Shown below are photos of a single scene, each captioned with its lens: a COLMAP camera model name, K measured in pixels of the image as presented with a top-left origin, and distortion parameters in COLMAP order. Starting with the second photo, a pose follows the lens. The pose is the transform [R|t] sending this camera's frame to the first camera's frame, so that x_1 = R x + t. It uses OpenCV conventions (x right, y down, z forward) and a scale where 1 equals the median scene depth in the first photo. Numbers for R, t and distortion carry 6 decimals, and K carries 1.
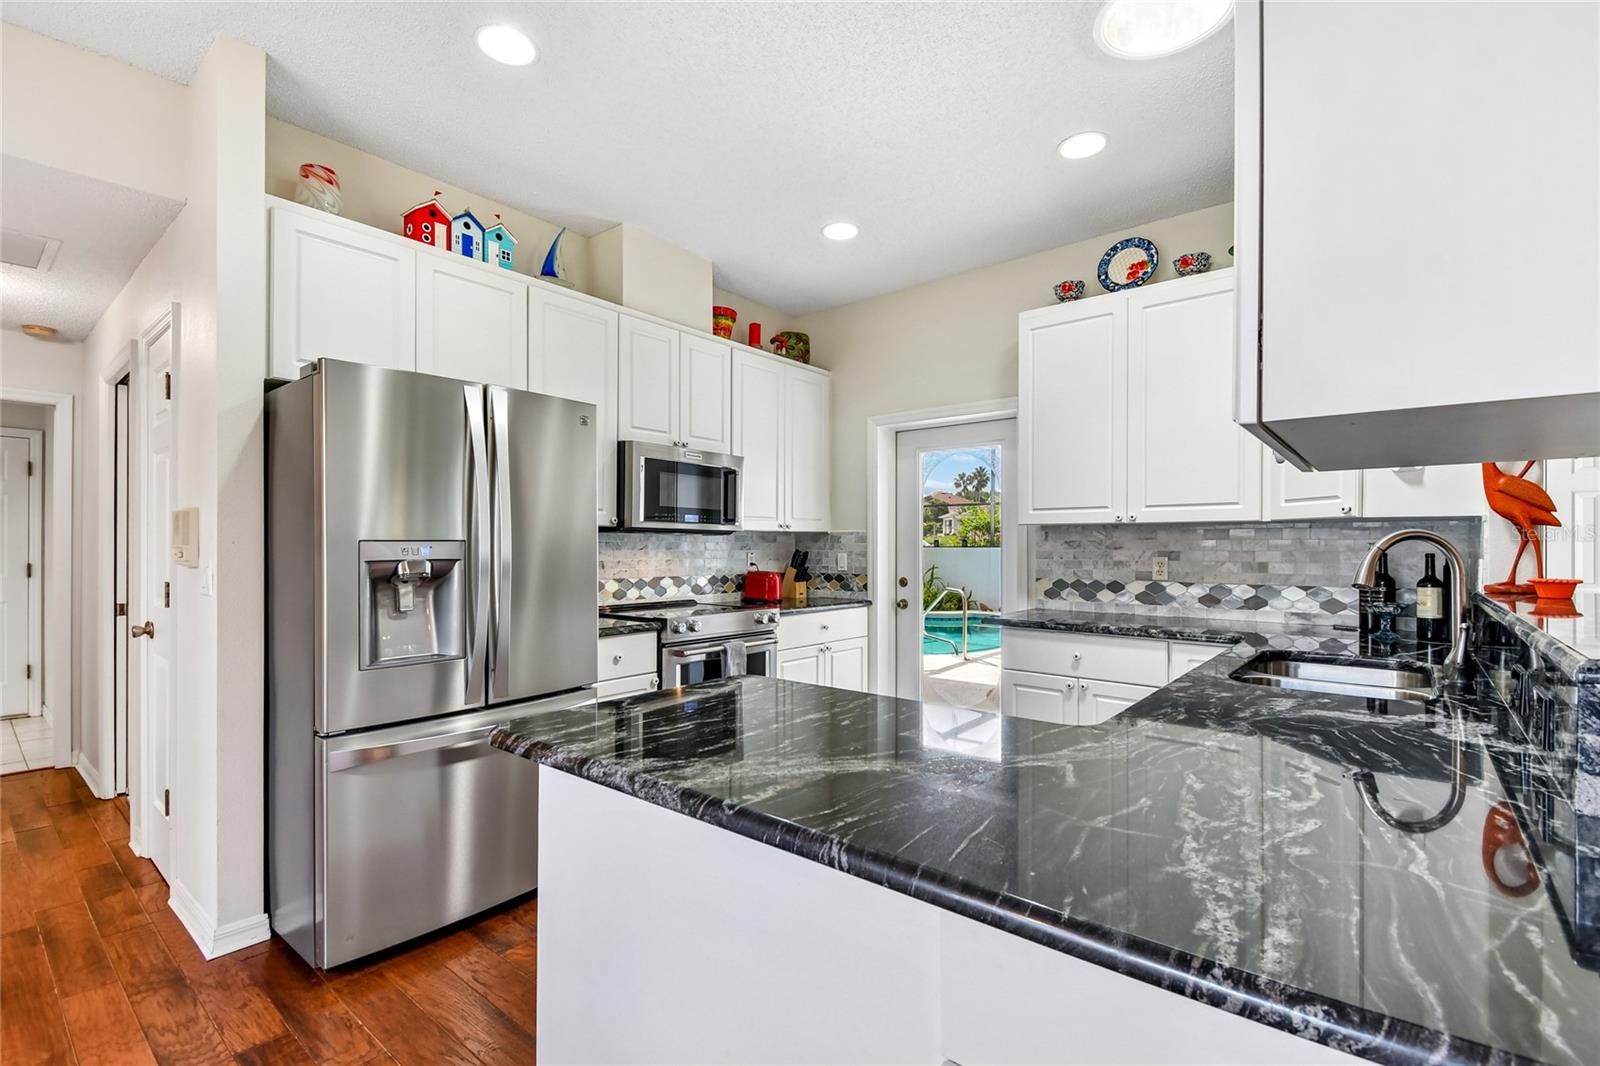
lens RADIAL K [[715.7, 0, 785.1], [0, 715.7, 540.3], [0, 0, 1]] dist [0.012889, -0.000203]
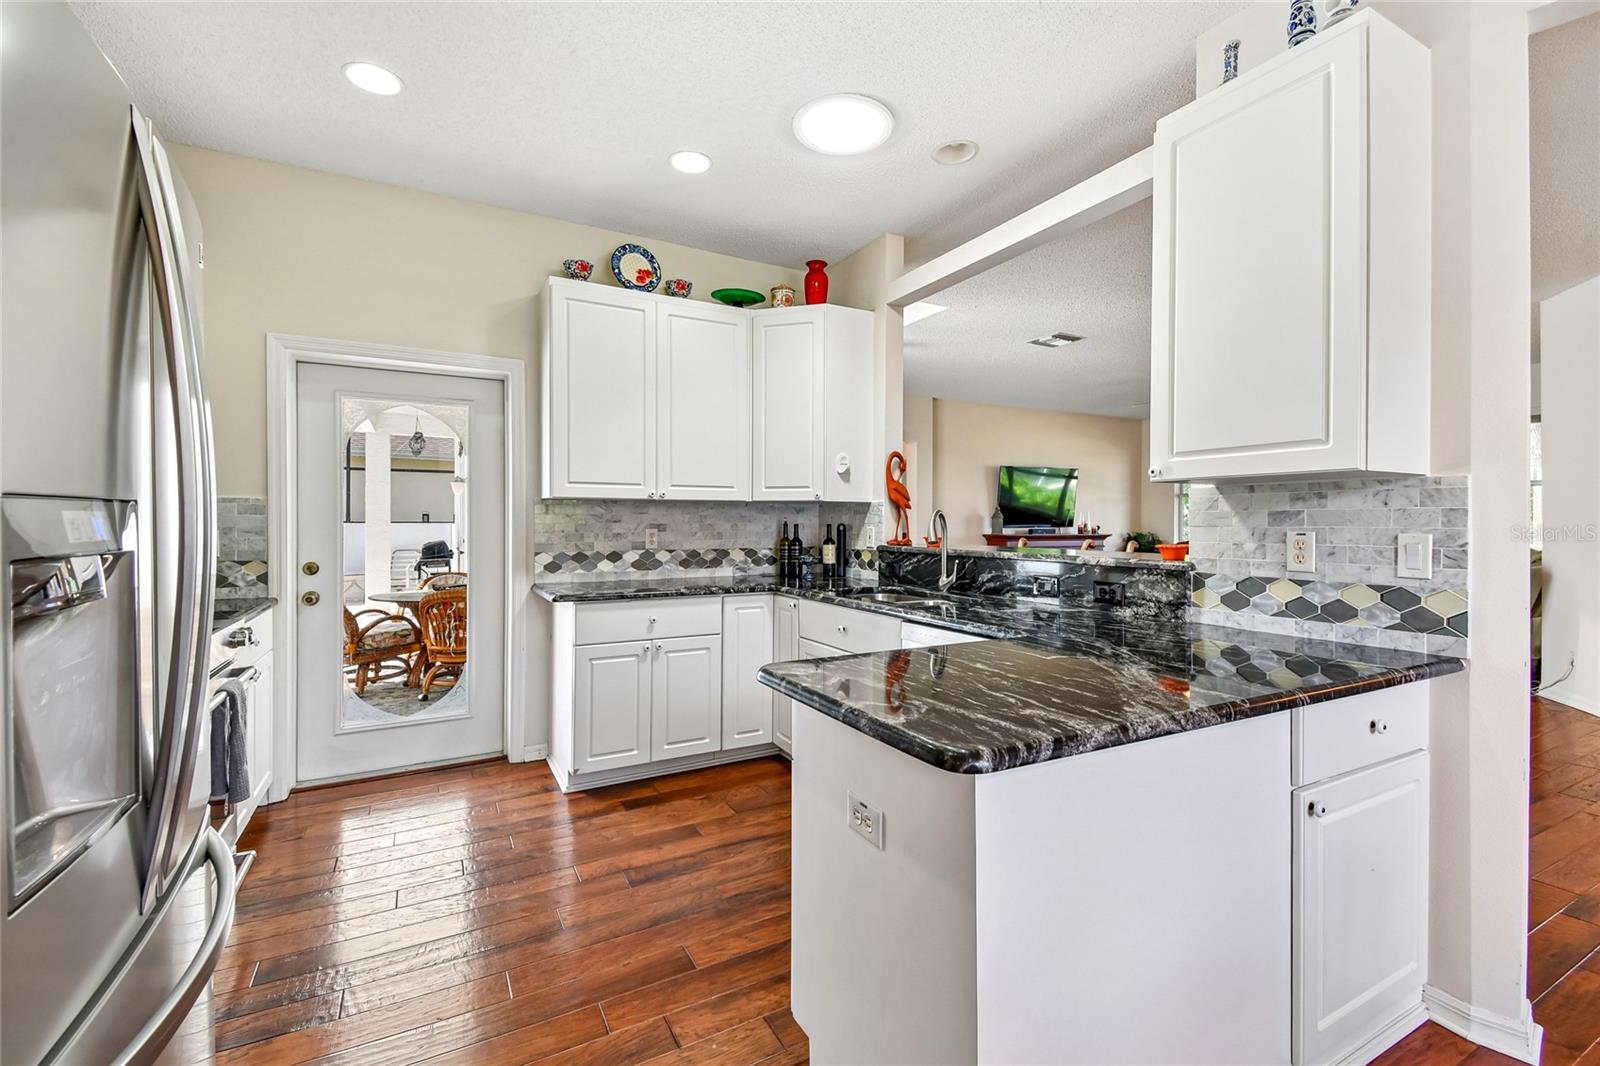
lens RADIAL K [[715.7, 0, 788.7], [0, 715.7, 524.6], [0, 0, 1]] dist [0.012889, -0.000203]
pose [[0.377916, -0.006056, 0.925820, -0.469177], [-0.006320, 0.999938, 0.009120, 0.004183], [-0.925818, -0.009297, 0.377854, 0.353442]]
